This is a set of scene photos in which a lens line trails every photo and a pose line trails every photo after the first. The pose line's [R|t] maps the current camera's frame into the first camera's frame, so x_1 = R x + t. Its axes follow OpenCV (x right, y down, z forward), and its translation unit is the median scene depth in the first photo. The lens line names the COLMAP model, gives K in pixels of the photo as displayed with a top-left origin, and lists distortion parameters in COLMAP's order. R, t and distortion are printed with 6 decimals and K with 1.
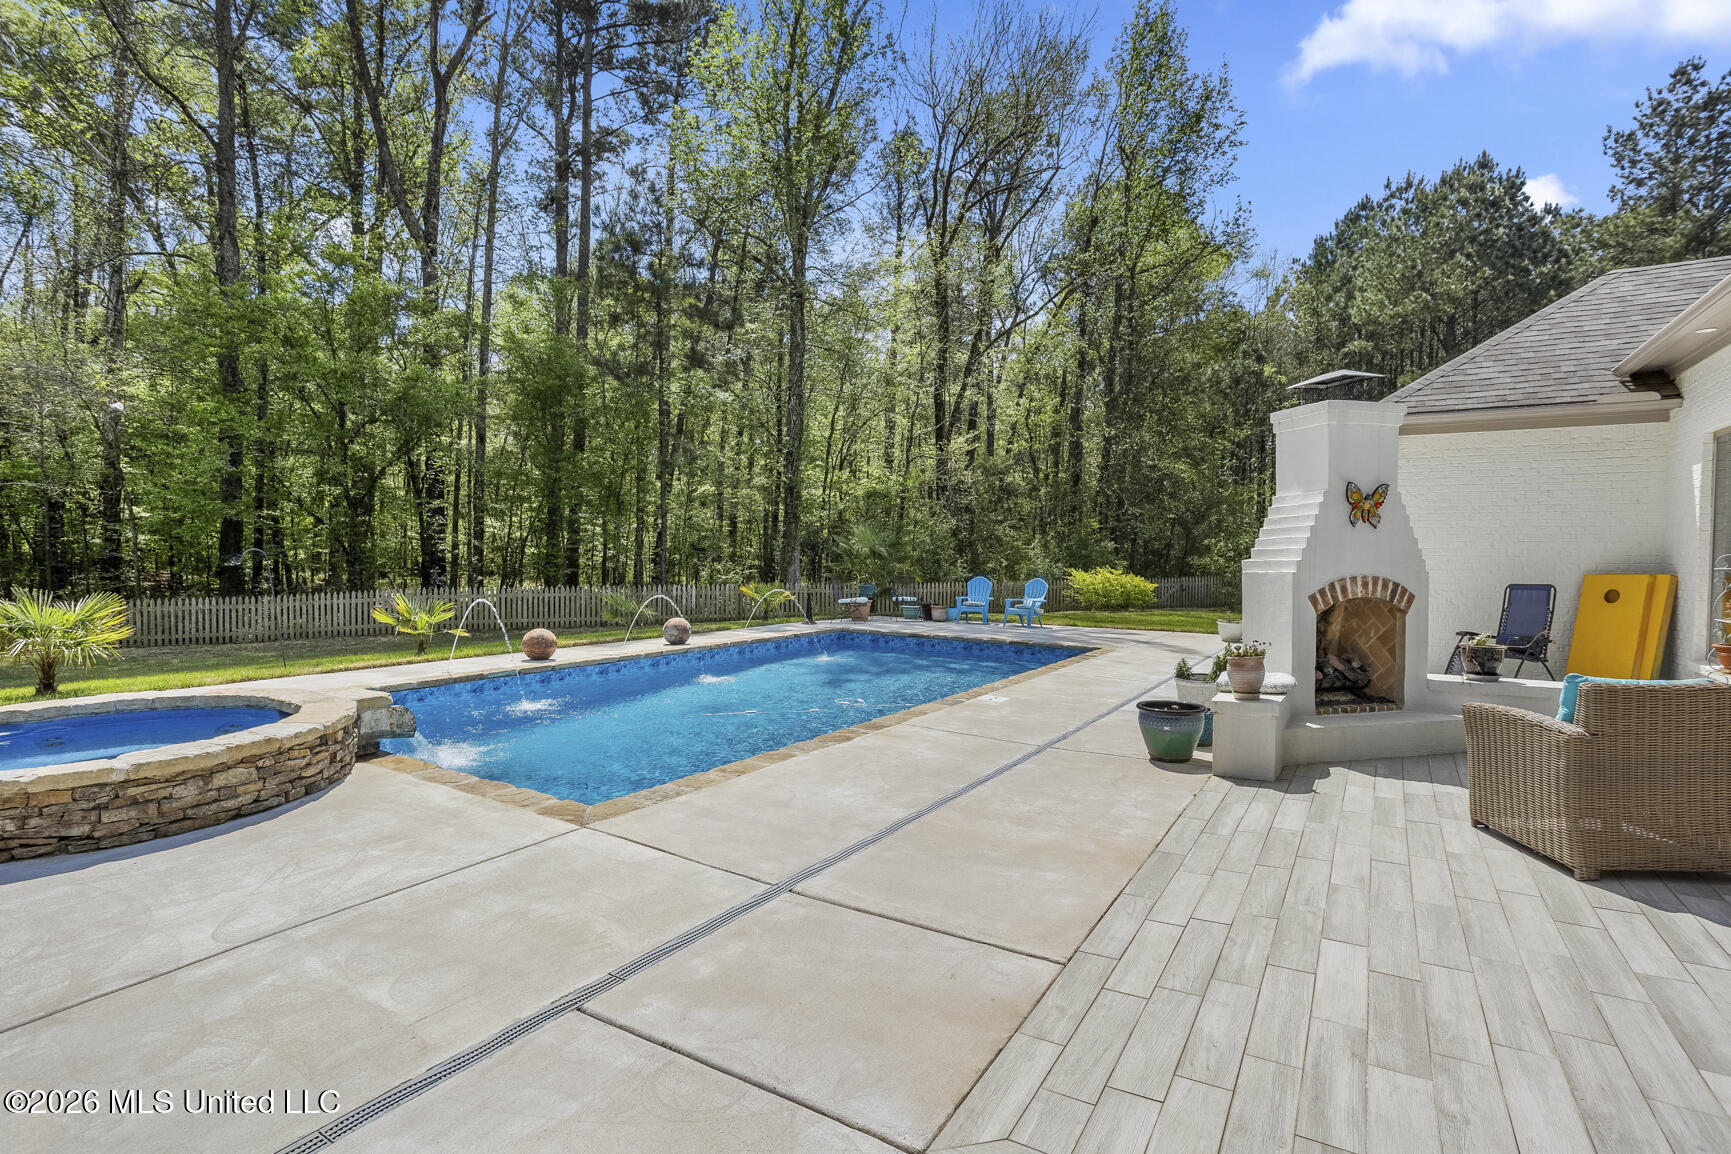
lens RADIAL K [[835.6, 0, 863.6], [0, 835.6, 573.6], [0, 0, 1]] dist [-0.054194, 0.034388]
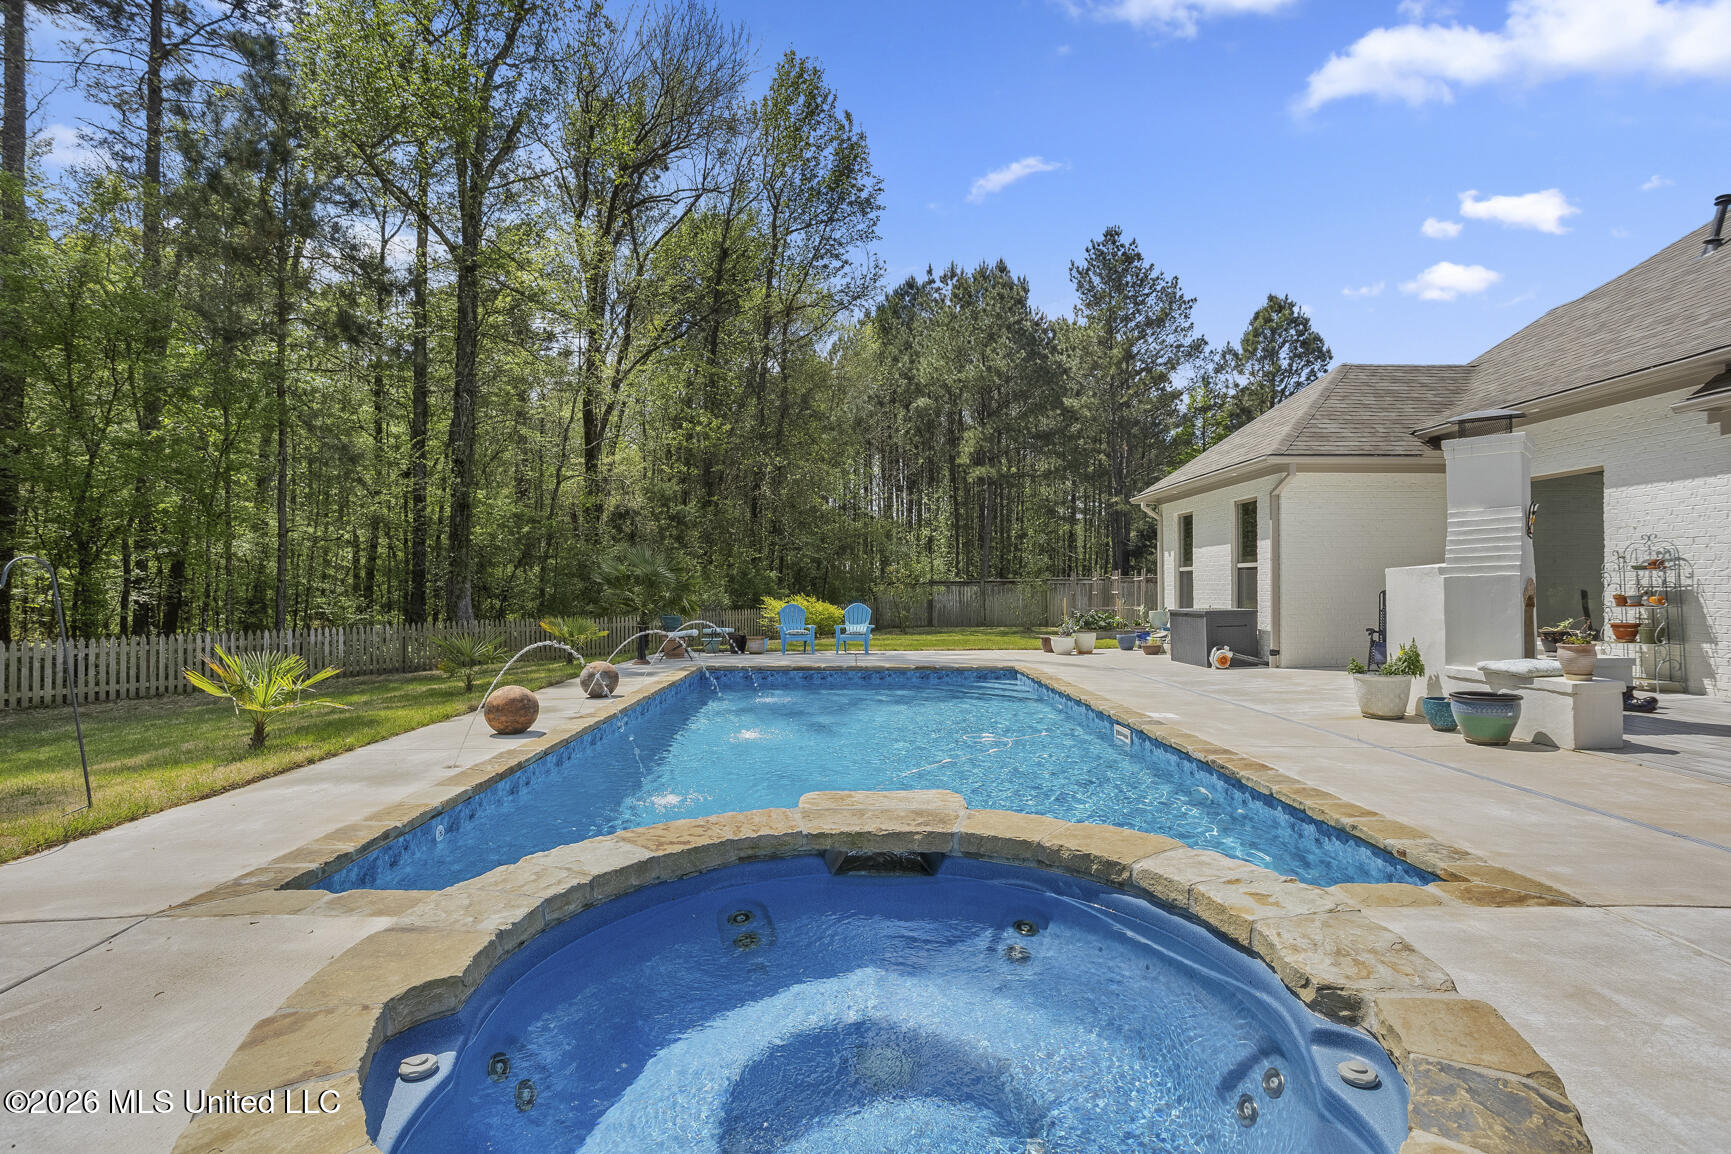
lens RADIAL K [[840.0, 0, 864.6], [0, 840.0, 578.7], [0, 0, 1]] dist [-0.056997, 0.035709]
pose [[0.837052, -0.007181, 0.547076, -0.194212], [0.026782, 0.999253, -0.027862, 0.002899], [-0.546467, 0.037974, 0.836619, 0.111590]]
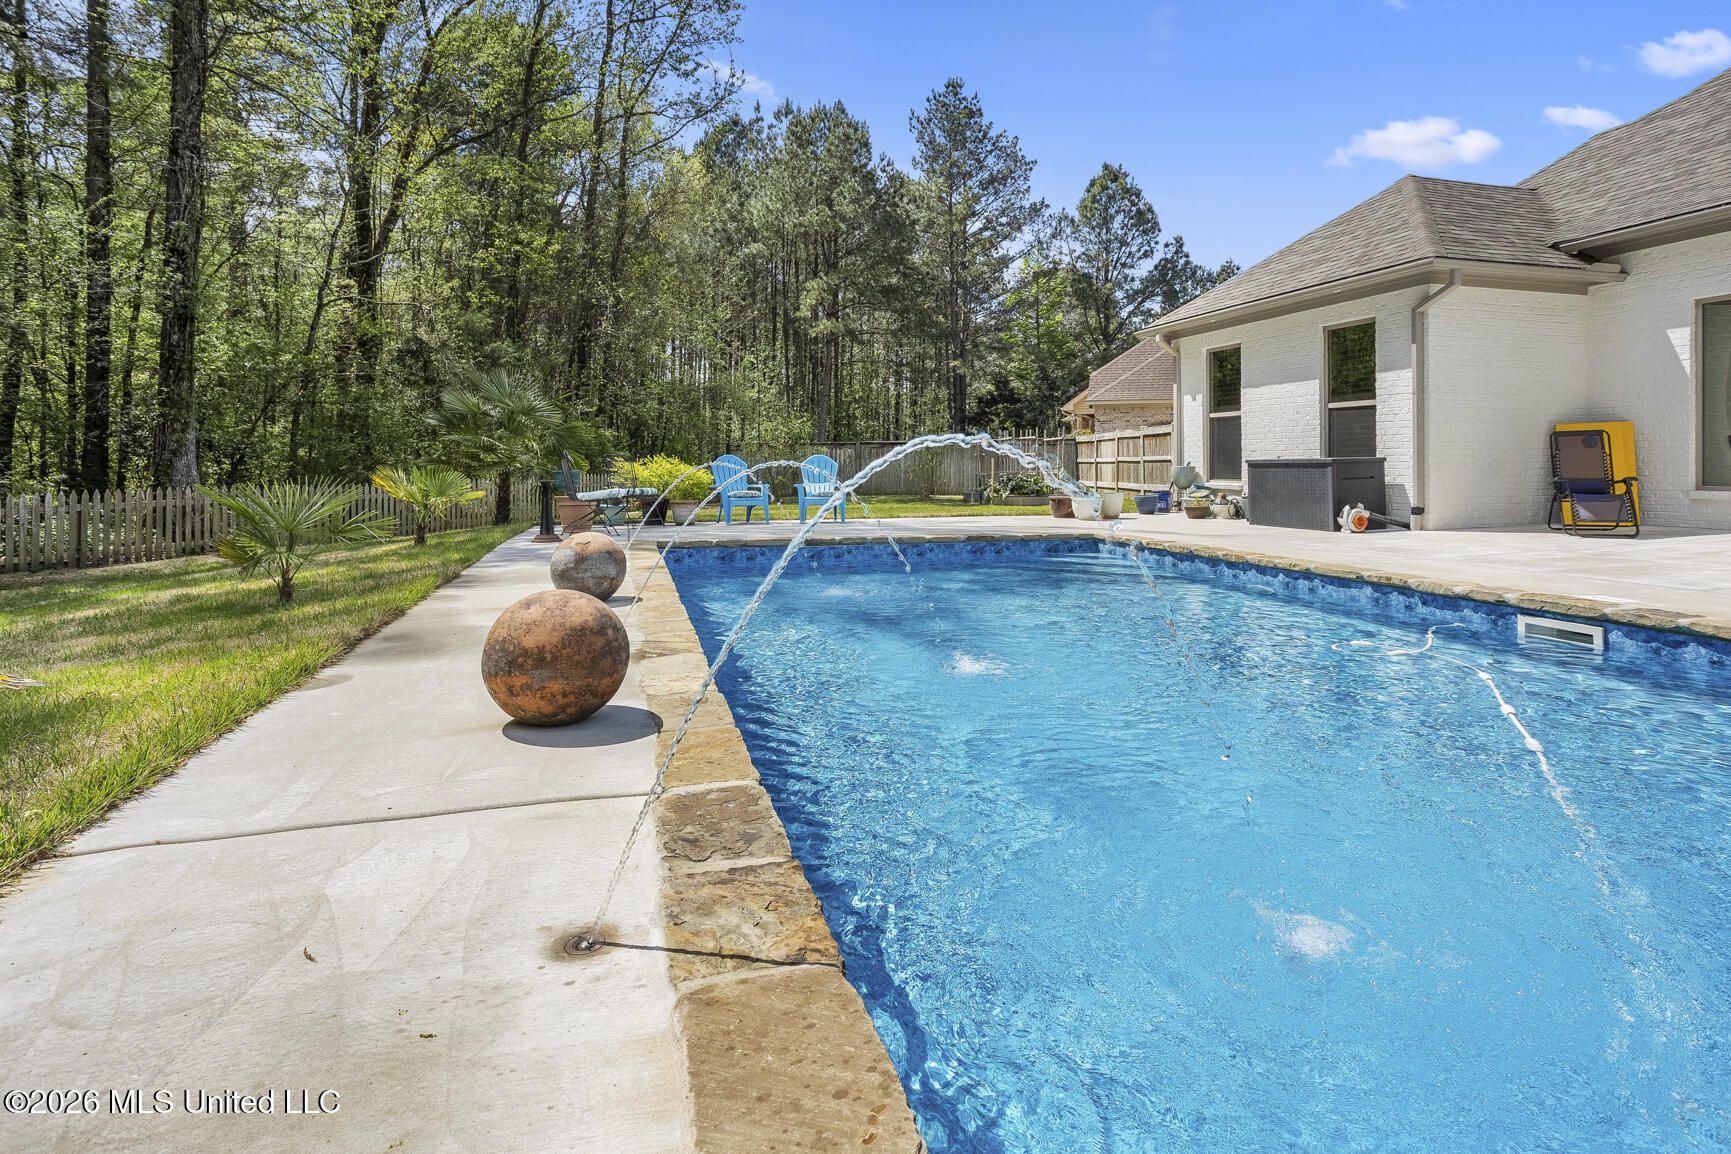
lens RADIAL K [[870.4, 0, 862.1], [0, 870.4, 447.5], [0, 0, 1]] dist [-0.050448, 0.032389]
pose [[0.674399, 0.003289, 0.738360, -0.195390], [0.025969, 0.999266, -0.028171, 0.013135], [-0.737910, 0.038173, 0.673818, 0.290553]]
